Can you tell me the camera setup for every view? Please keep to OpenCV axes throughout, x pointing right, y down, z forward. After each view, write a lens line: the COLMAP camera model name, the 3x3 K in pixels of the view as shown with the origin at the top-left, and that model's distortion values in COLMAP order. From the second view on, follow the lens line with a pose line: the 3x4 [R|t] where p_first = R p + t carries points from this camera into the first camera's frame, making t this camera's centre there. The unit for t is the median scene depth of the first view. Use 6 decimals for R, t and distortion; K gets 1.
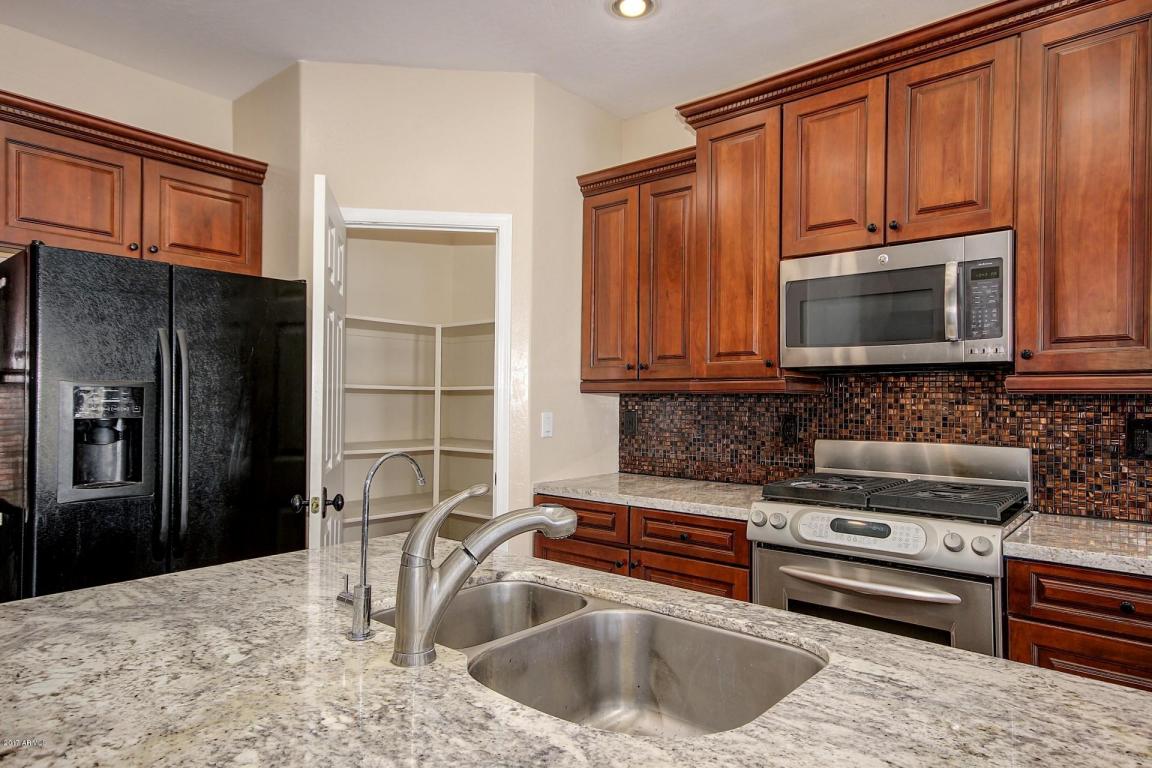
lens RADIAL K [[680.9, 0, 583.3], [0, 680.9, 391.2], [0, 0, 1]] dist [0.018506, 0.003121]
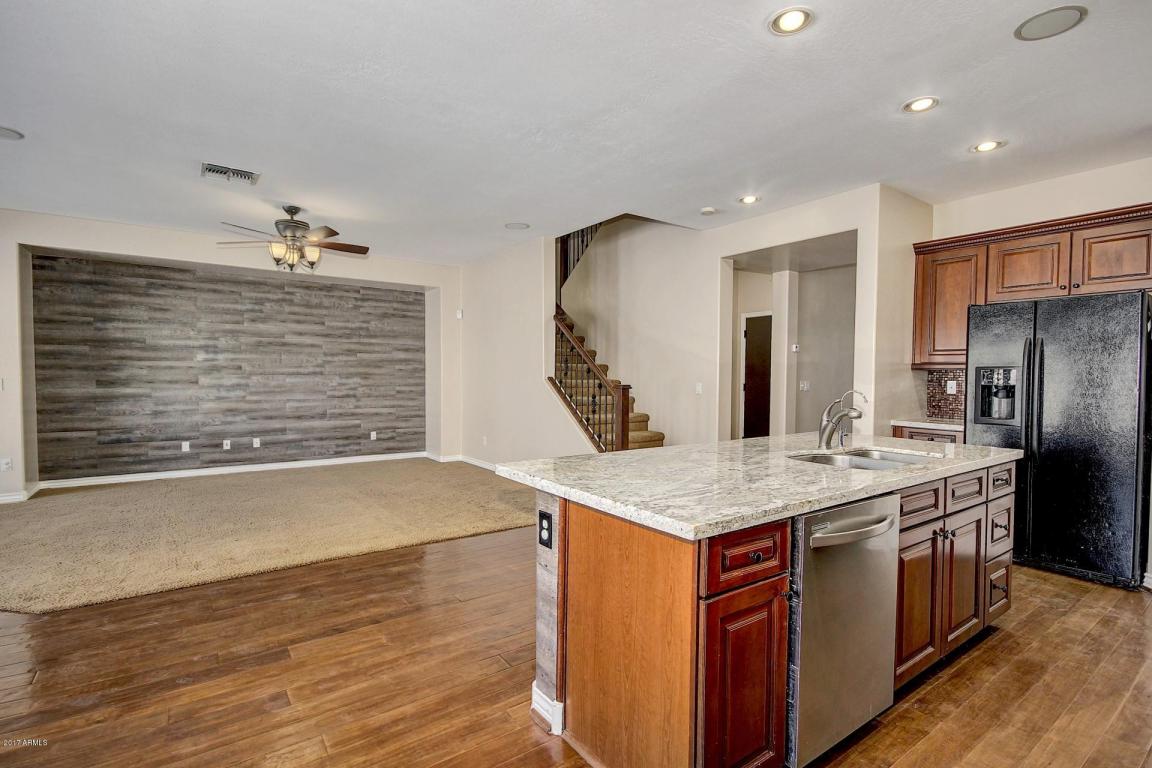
lens RADIAL K [[538.2, 0, 577.2], [0, 538.2, 388.2], [0, 0, 1]] dist [-0.001105, -0.000014]
pose [[-0.243817, 0.012218, -0.969744, 0.967010], [0.006253, 0.999920, 0.011026, 0.019018], [0.969801, -0.003375, -0.243874, 0.160131]]
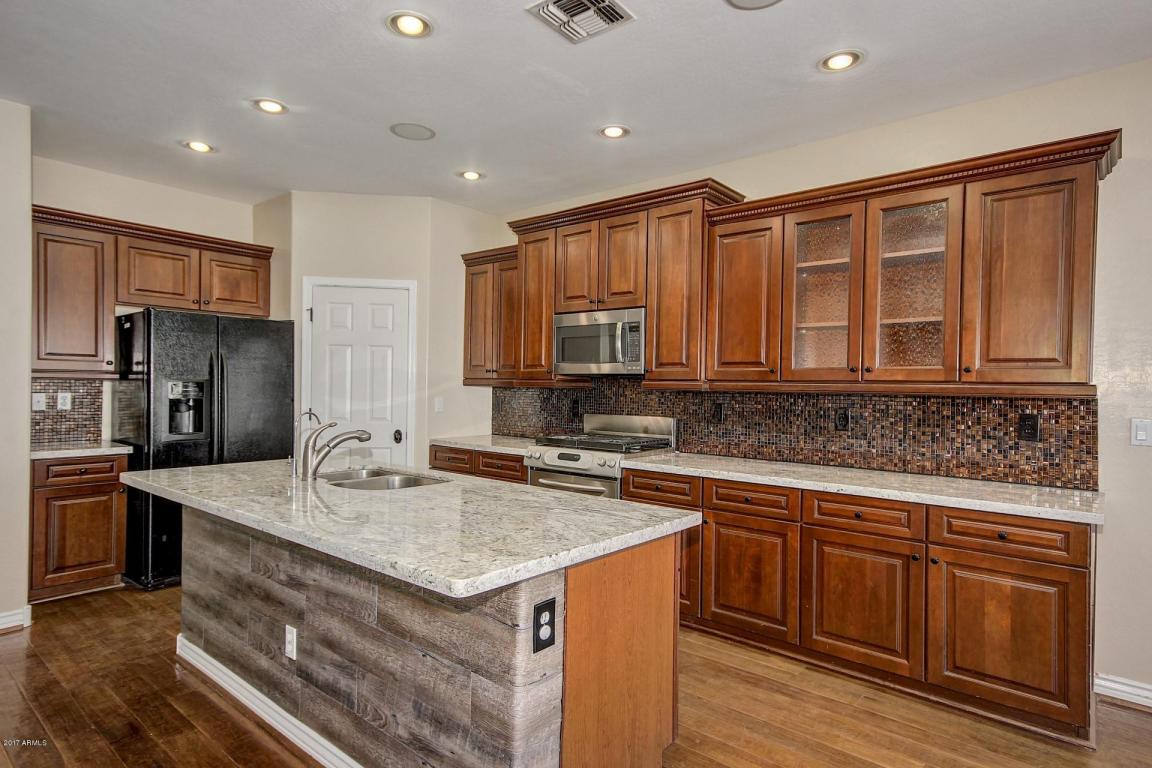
lens RADIAL K [[622.3, 0, 578.1], [0, 622.3, 389.1], [0, 0, 1]] dist [0.016571, -0.000202]
pose [[0.999968, 0.007985, 0.000029, 0.337021], [-0.007985, 0.999814, 0.017564, -0.022276], [0.000111, -0.017564, 0.999846, -0.626680]]
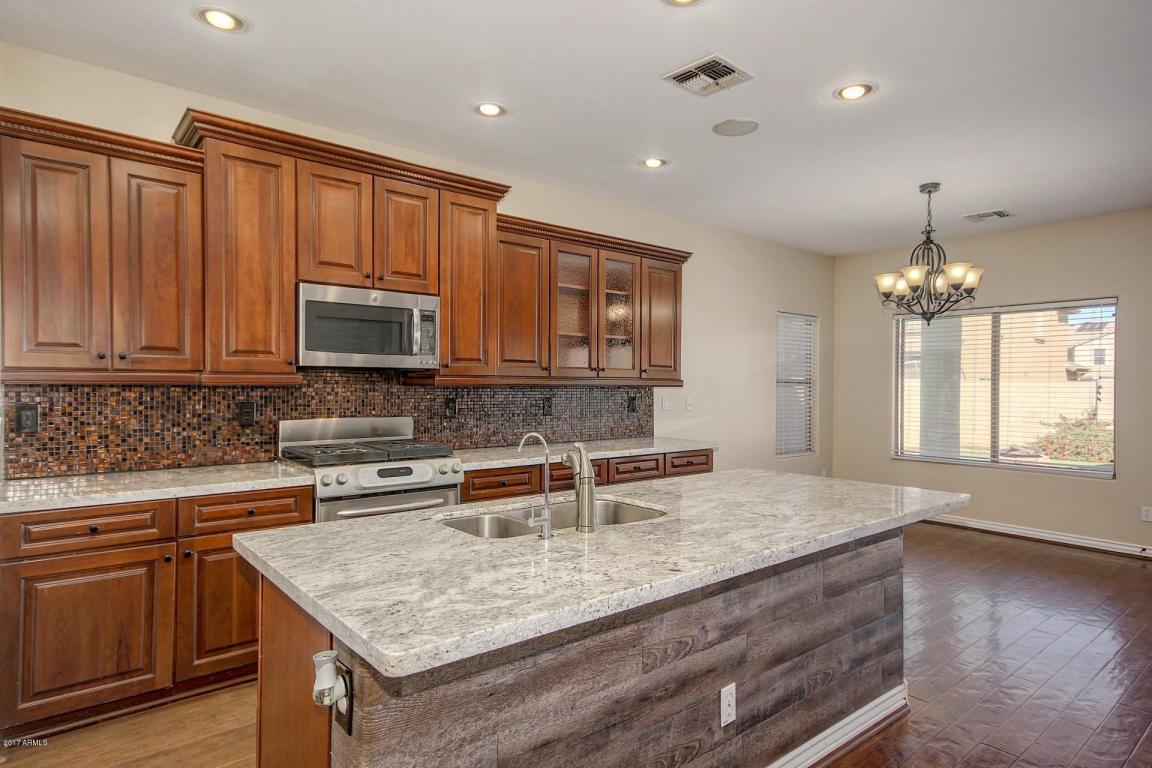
lens RADIAL K [[622.3, 0, 579.8], [0, 622.3, 391.3], [0, 0, 1]] dist [0.016571, -0.000202]
pose [[0.202843, -0.017773, 0.979050, -0.716724], [-0.017785, 0.999603, 0.021831, -0.020316], [-0.979050, -0.021841, 0.202447, 0.229963]]
